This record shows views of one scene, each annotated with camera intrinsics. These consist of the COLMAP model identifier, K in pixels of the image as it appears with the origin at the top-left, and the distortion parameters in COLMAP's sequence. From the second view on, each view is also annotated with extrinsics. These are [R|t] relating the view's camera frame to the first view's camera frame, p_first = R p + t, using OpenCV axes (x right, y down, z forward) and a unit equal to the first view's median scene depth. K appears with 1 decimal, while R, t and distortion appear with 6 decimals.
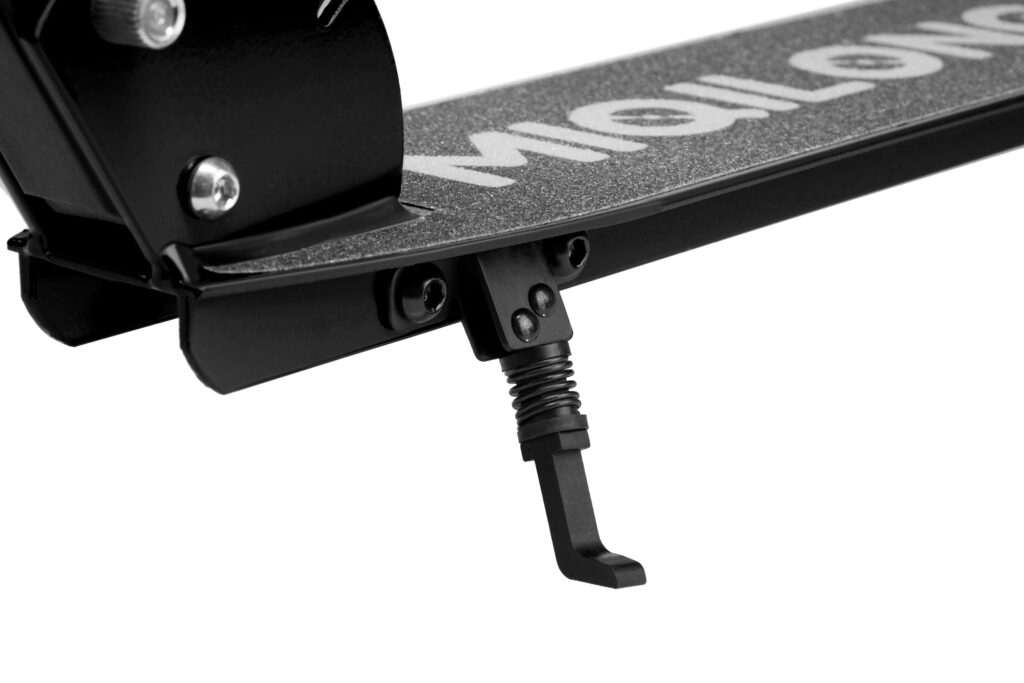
lens RADIAL K [[2637.0, 0, 512.0], [0, 2637.0, 341.5], [0, 0, 1]] dist [-0.216952, -0.655346]
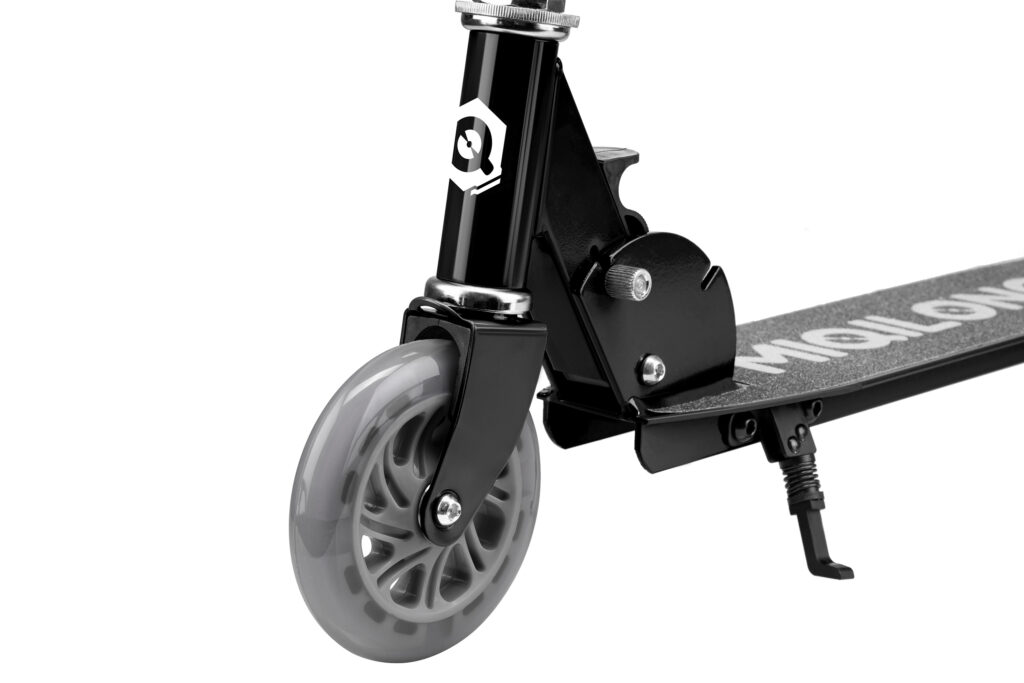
lens RADIAL K [[2637.0, 0, 512.0], [0, 2637.0, 341.5], [0, 0, 1]] dist [-0.216952, -0.655346]
pose [[0.999168, 0.026163, 0.031278, -0.252722], [-0.023770, 0.996931, -0.074591, 0.064283], [-0.033134, 0.073786, 0.996724, -0.888850]]
